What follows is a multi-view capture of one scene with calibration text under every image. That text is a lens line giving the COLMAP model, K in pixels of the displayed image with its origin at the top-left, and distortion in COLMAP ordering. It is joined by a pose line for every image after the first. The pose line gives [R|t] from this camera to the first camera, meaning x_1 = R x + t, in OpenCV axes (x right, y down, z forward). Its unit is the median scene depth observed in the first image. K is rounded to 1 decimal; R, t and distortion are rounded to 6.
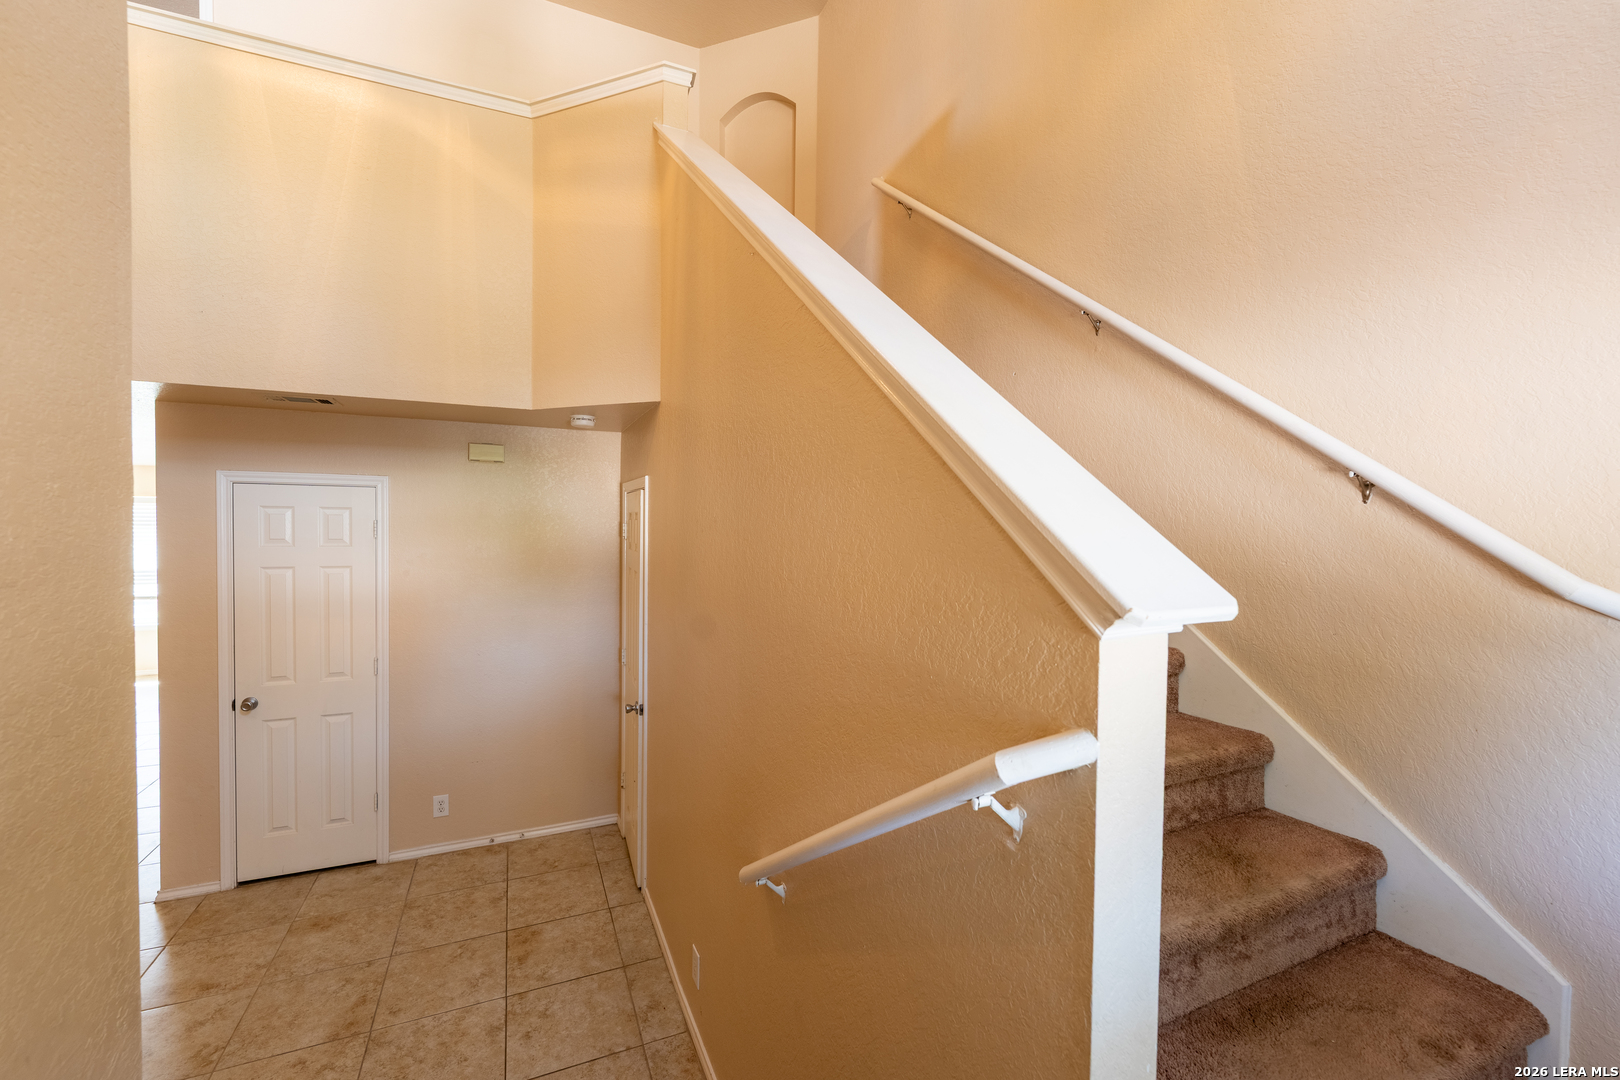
lens RADIAL K [[661.9, 0, 805.1], [0, 661.9, 540.3], [0, 0, 1]] dist [0.000455, -0.000433]
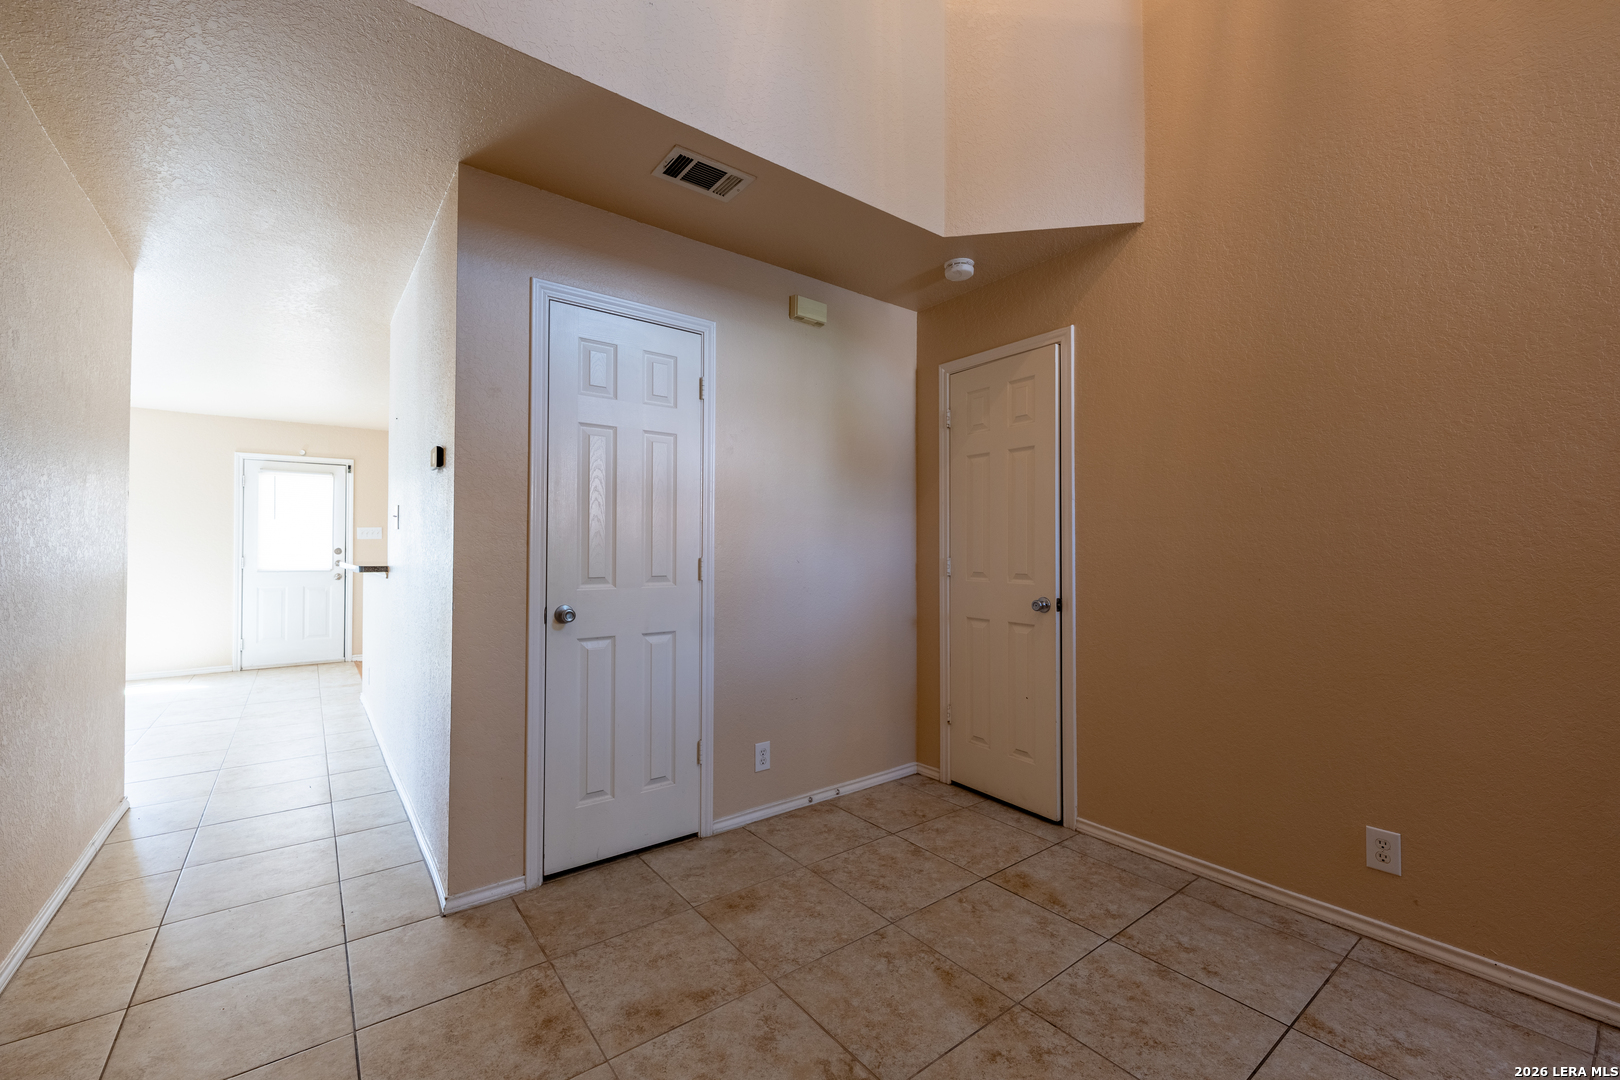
lens RADIAL K [[654.5, 0, 807.8], [0, 654.5, 540.9], [0, 0, 1]] dist [0.001008, -0.000878]
pose [[0.972501, -0.008511, 0.232745, -0.731124], [0.018653, 0.998968, -0.041409, 0.197911], [-0.232152, 0.044612, 0.971656, 0.254298]]
